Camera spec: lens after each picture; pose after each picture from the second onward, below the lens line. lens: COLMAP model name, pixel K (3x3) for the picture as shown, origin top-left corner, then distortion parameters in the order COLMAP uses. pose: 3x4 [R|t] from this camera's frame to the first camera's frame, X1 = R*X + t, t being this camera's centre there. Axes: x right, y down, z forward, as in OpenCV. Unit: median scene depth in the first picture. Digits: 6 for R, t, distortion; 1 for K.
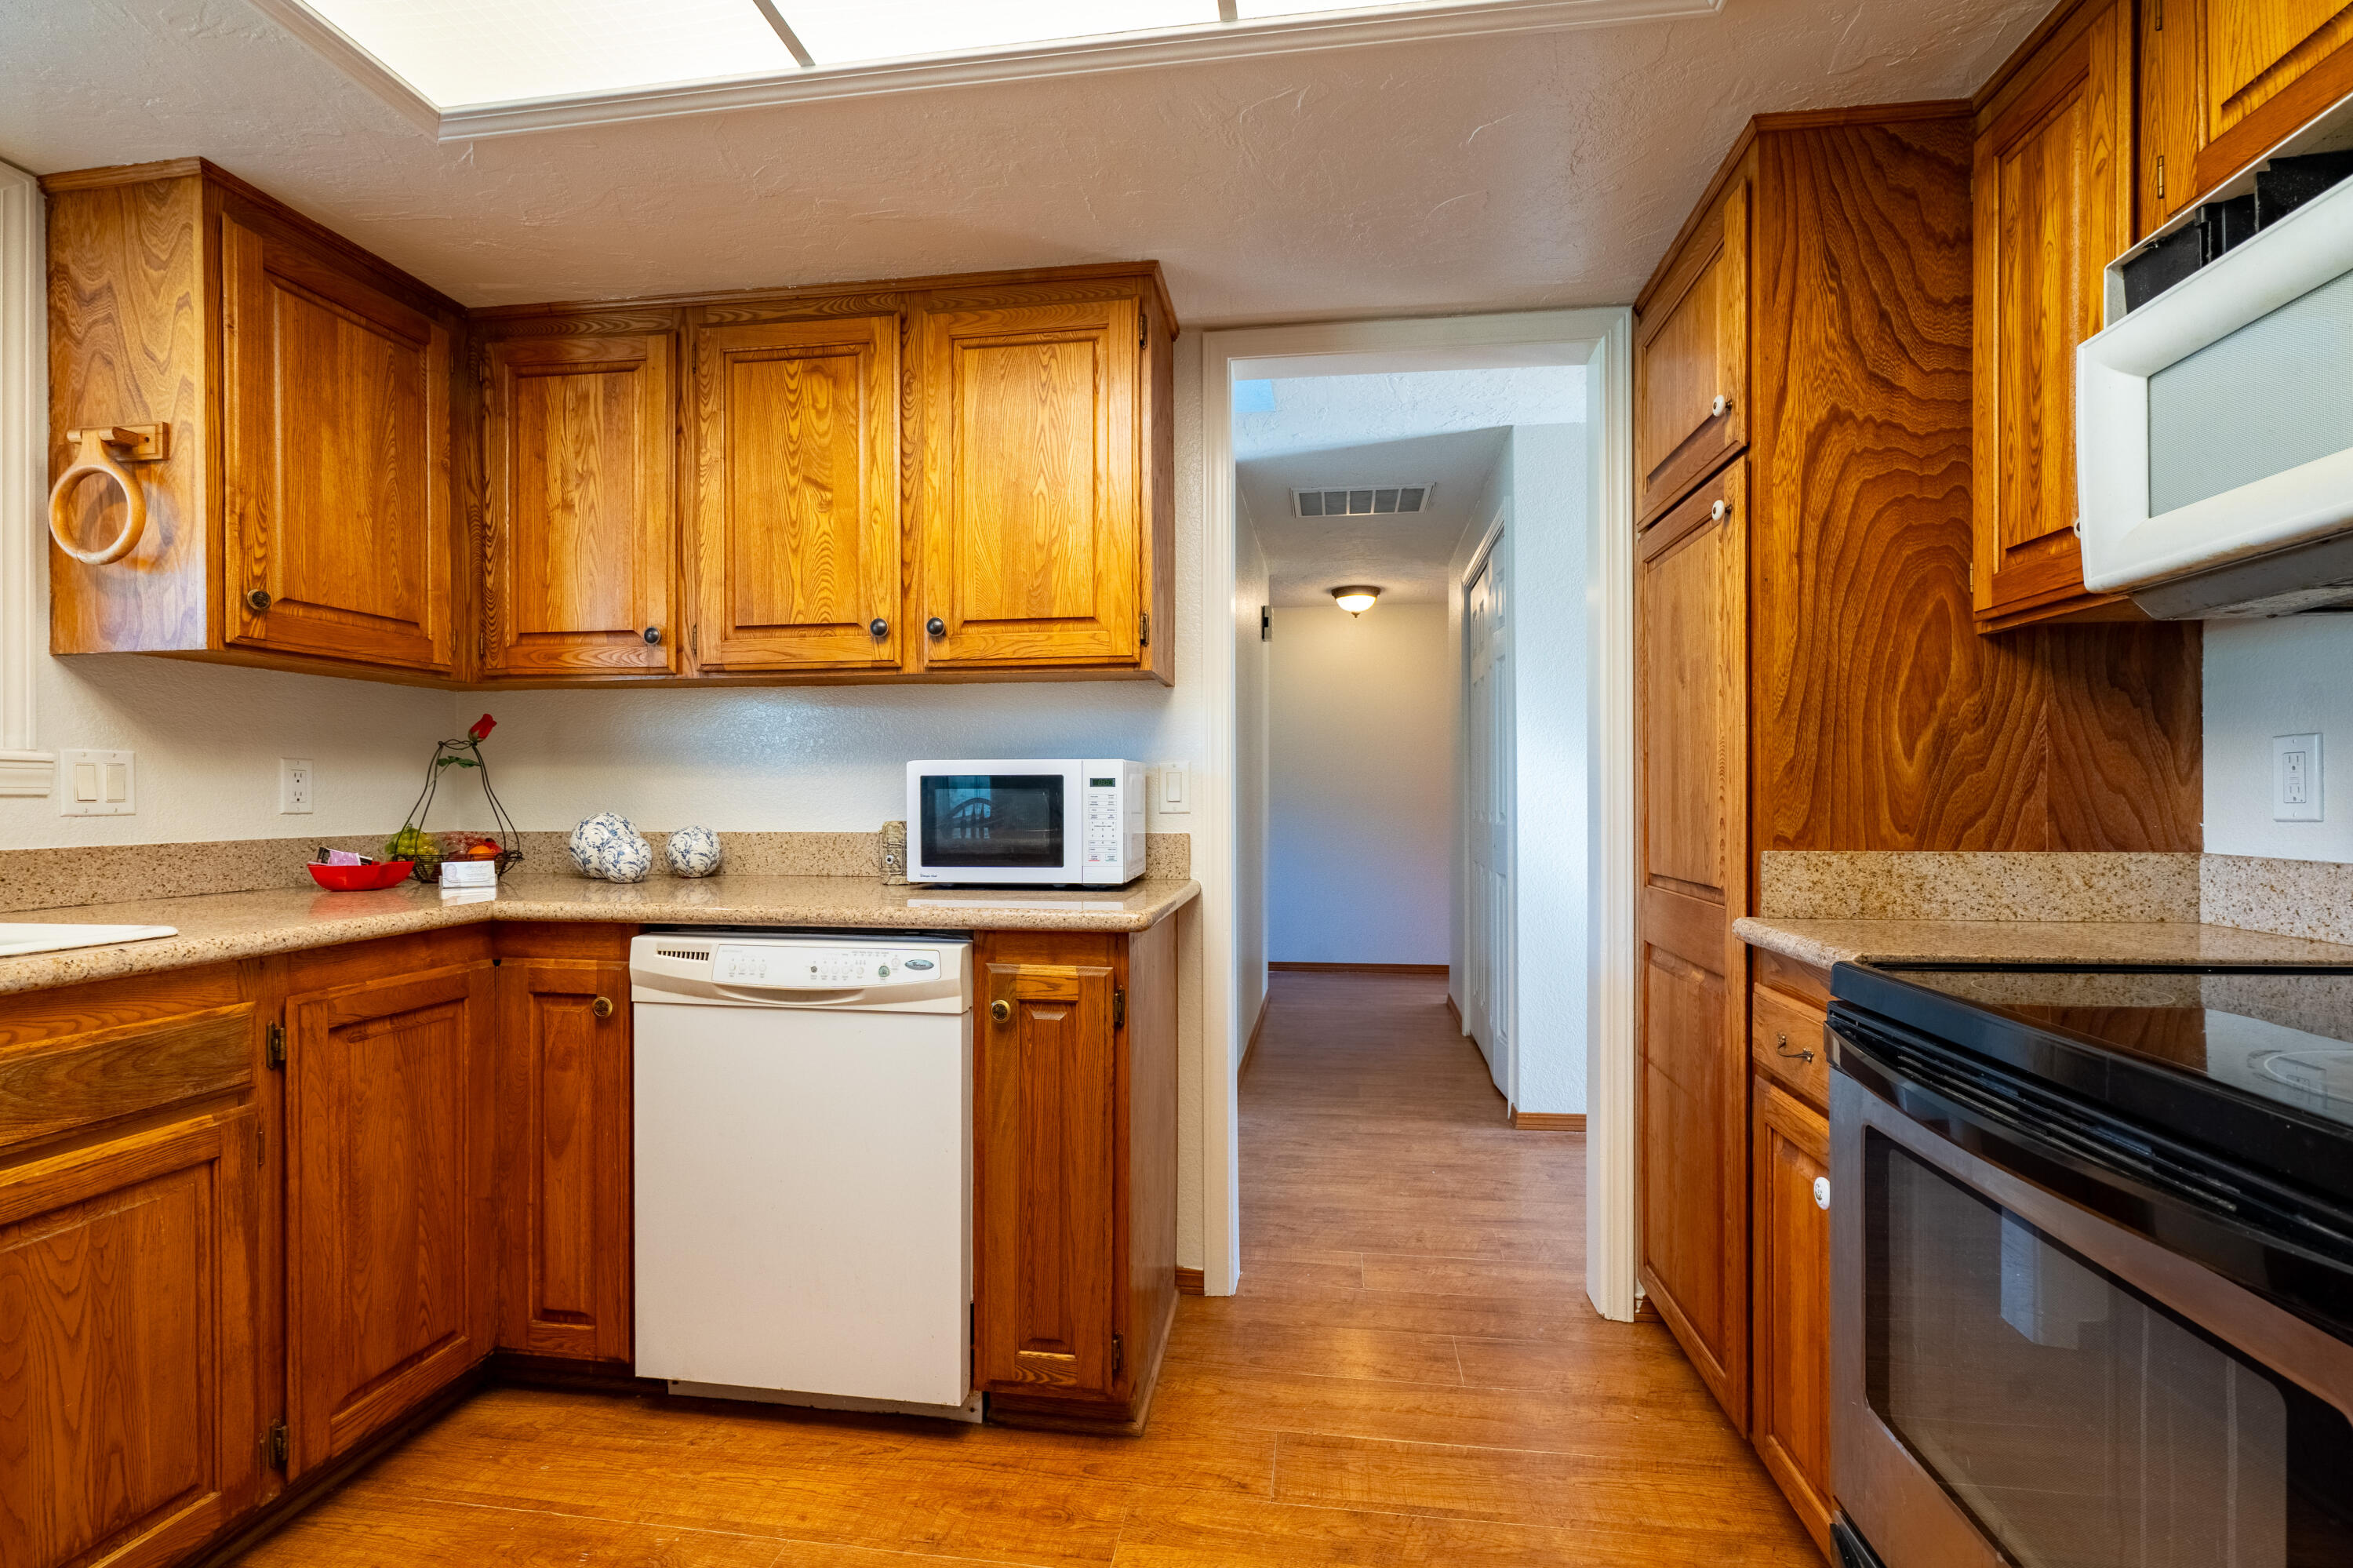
lens RADIAL K [[1077.8, 0, 1177.6], [0, 1077.8, 799.9], [0, 0, 1]] dist [-0.001379, 0.000504]
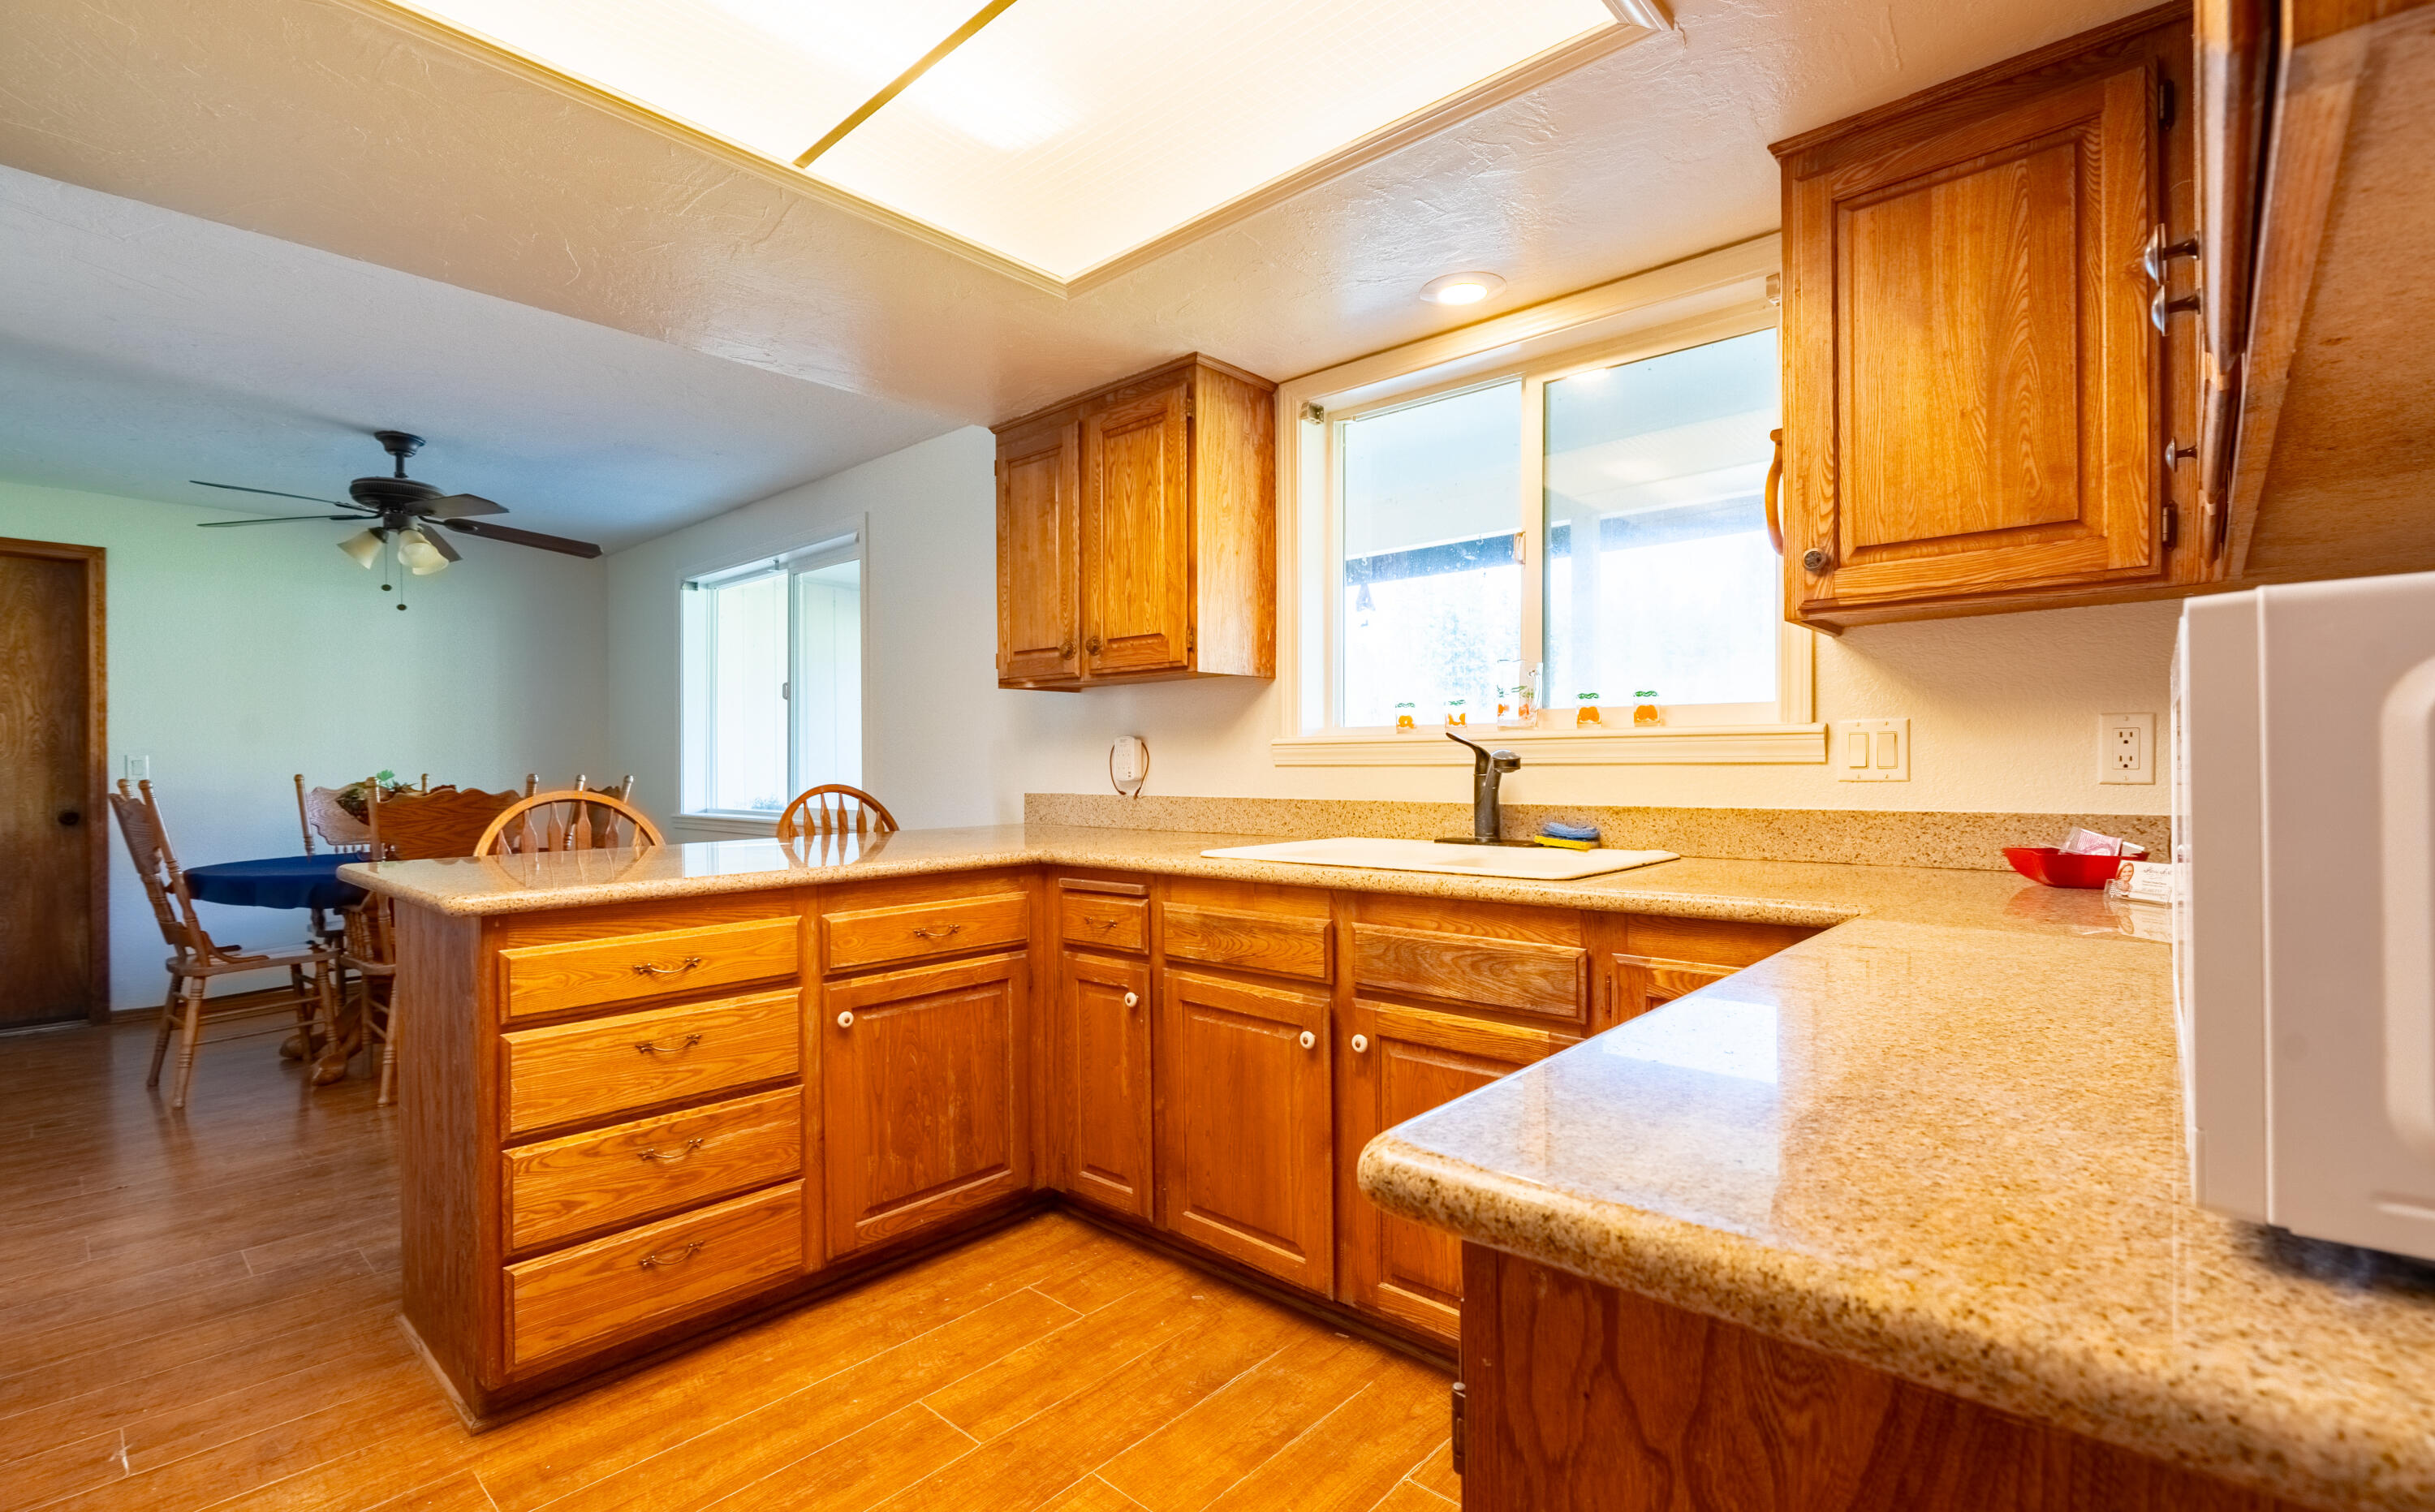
lens RADIAL K [[1090.3, 0, 1222.8], [0, 1090.3, 771.7], [0, 0, 1]] dist [-0.003588, 0.001042]
pose [[-0.564079, 0.009667, -0.825664, 0.208787], [0.005571, 0.999953, 0.007901, -0.006026], [0.825702, -0.000143, -0.564107, 0.934118]]
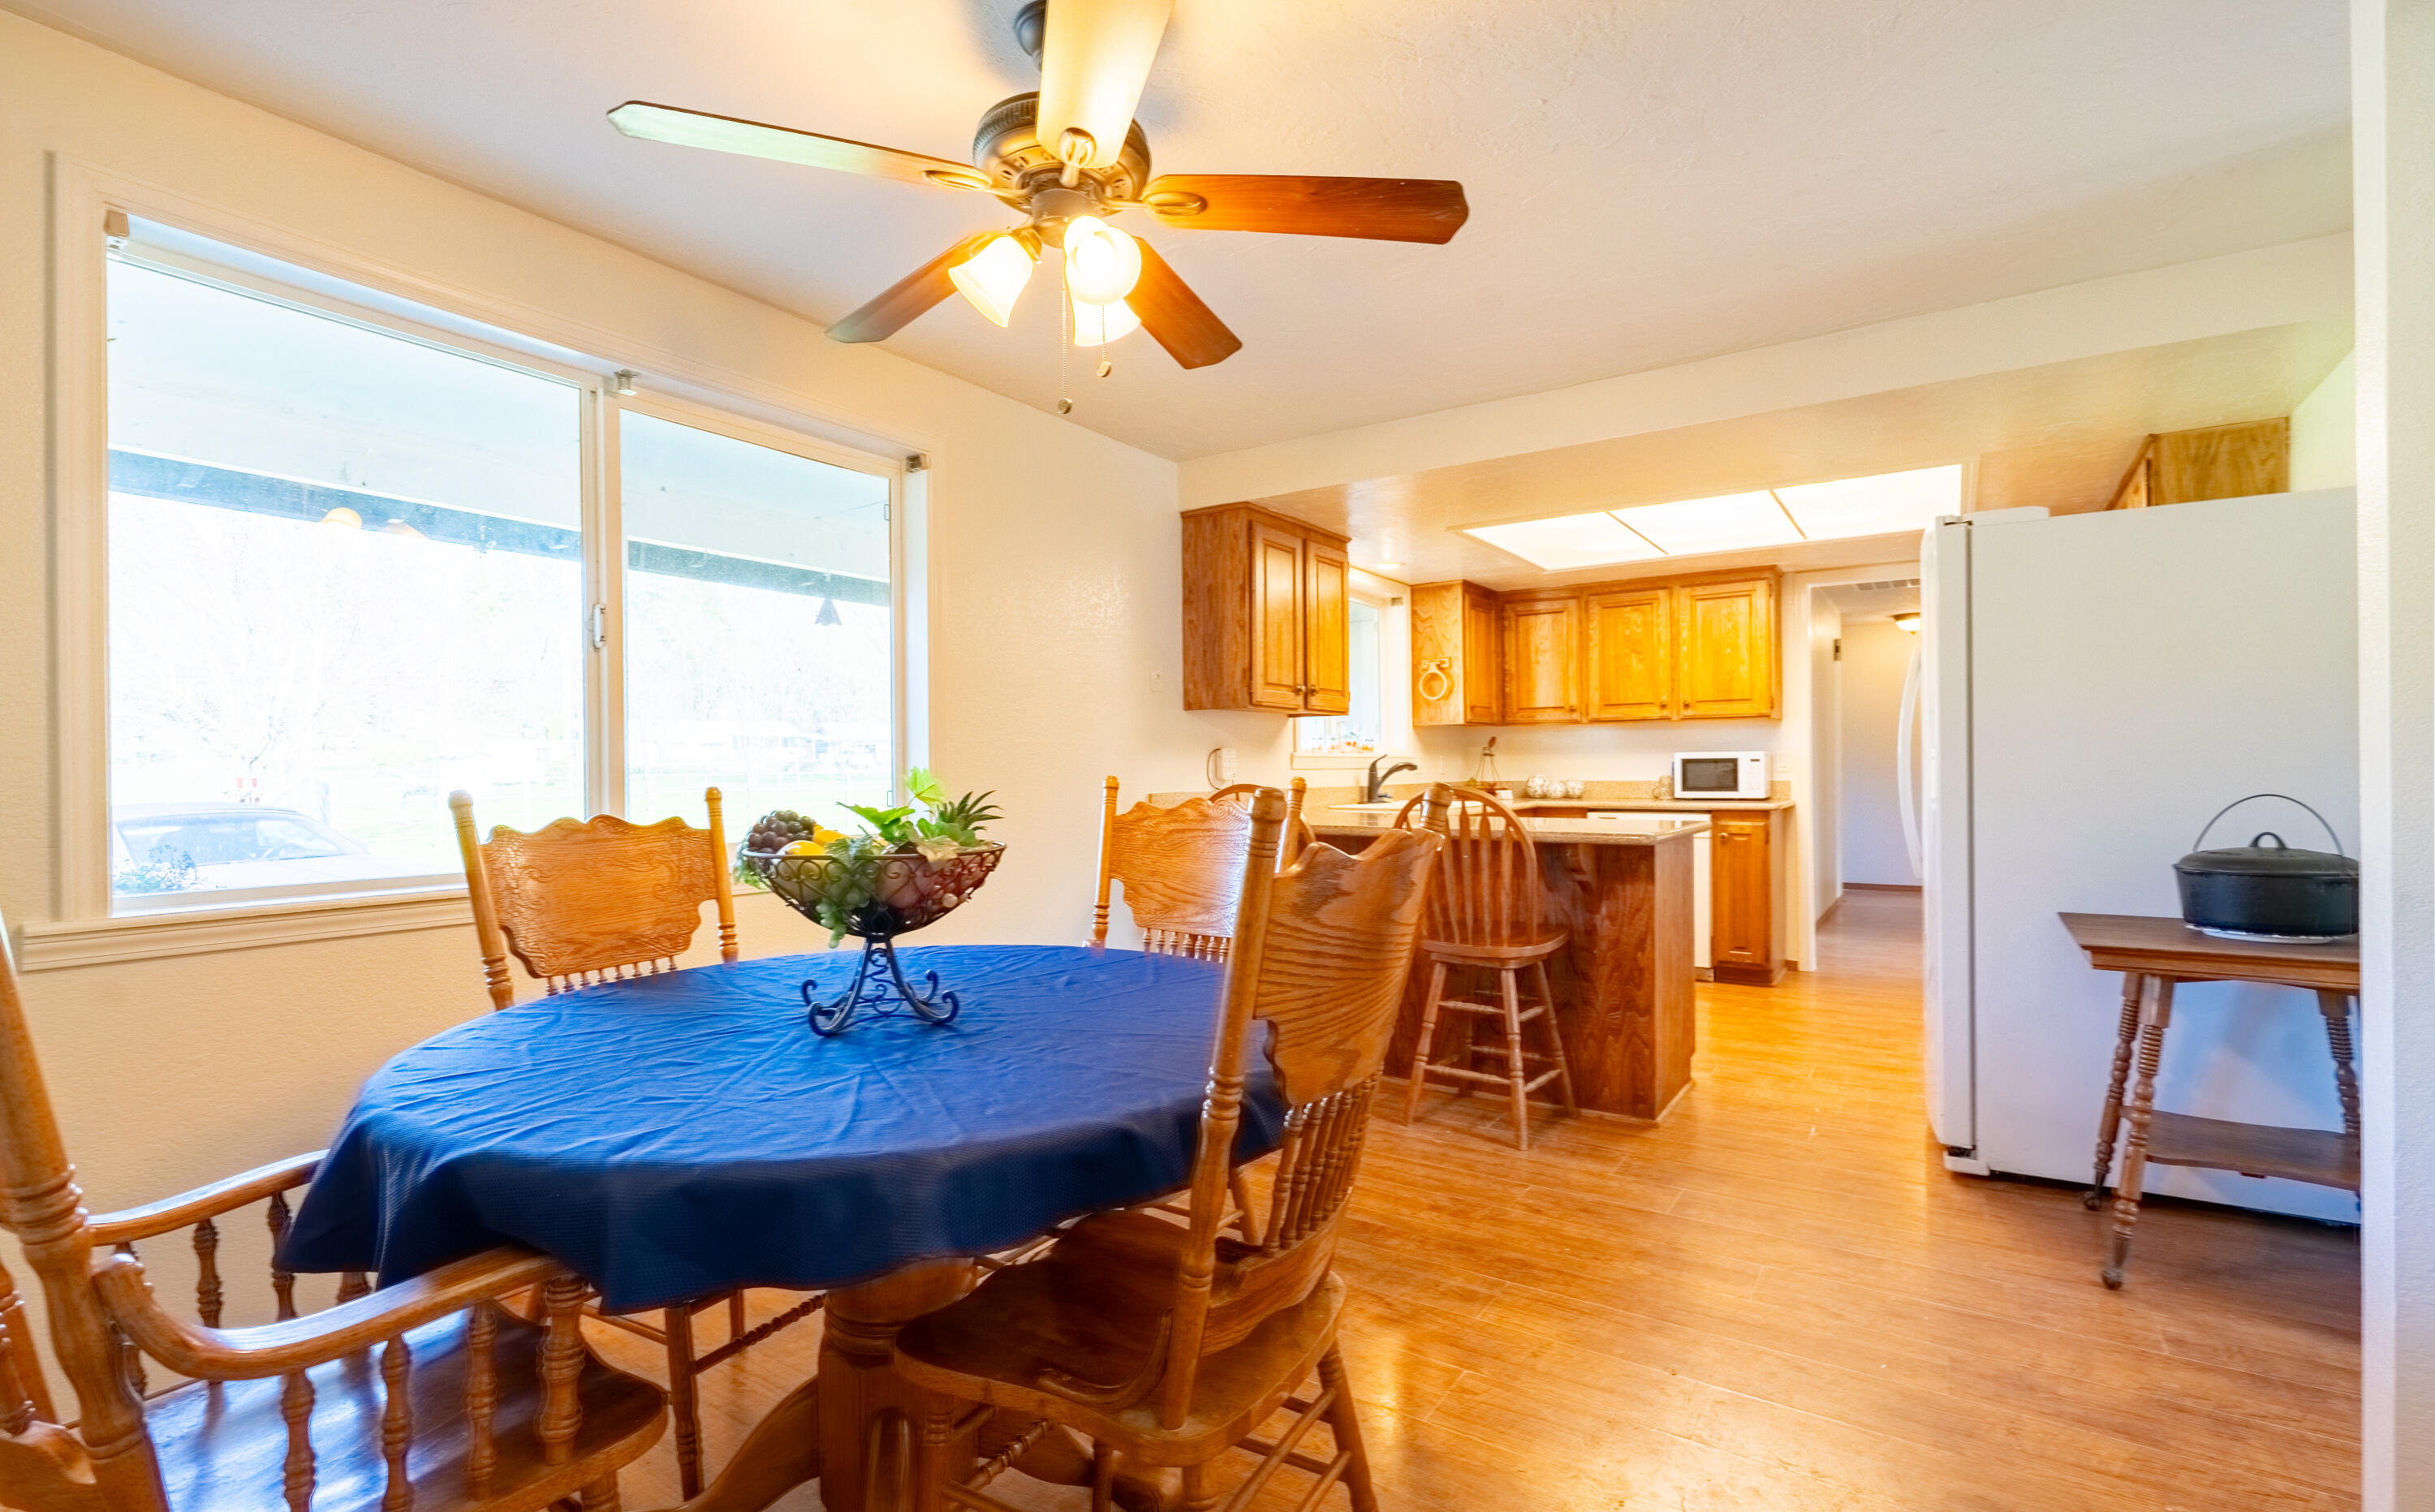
lens RADIAL K [[1090.3, 0, 1222.8], [0, 1090.3, 771.7], [0, 0, 1]] dist [-0.003588, 0.001042]
pose [[0.901015, -0.004679, -0.433763, -0.083064], [0.005181, 0.999987, -0.000025, 0.005111], [0.433757, -0.002225, 0.901027, -1.919207]]
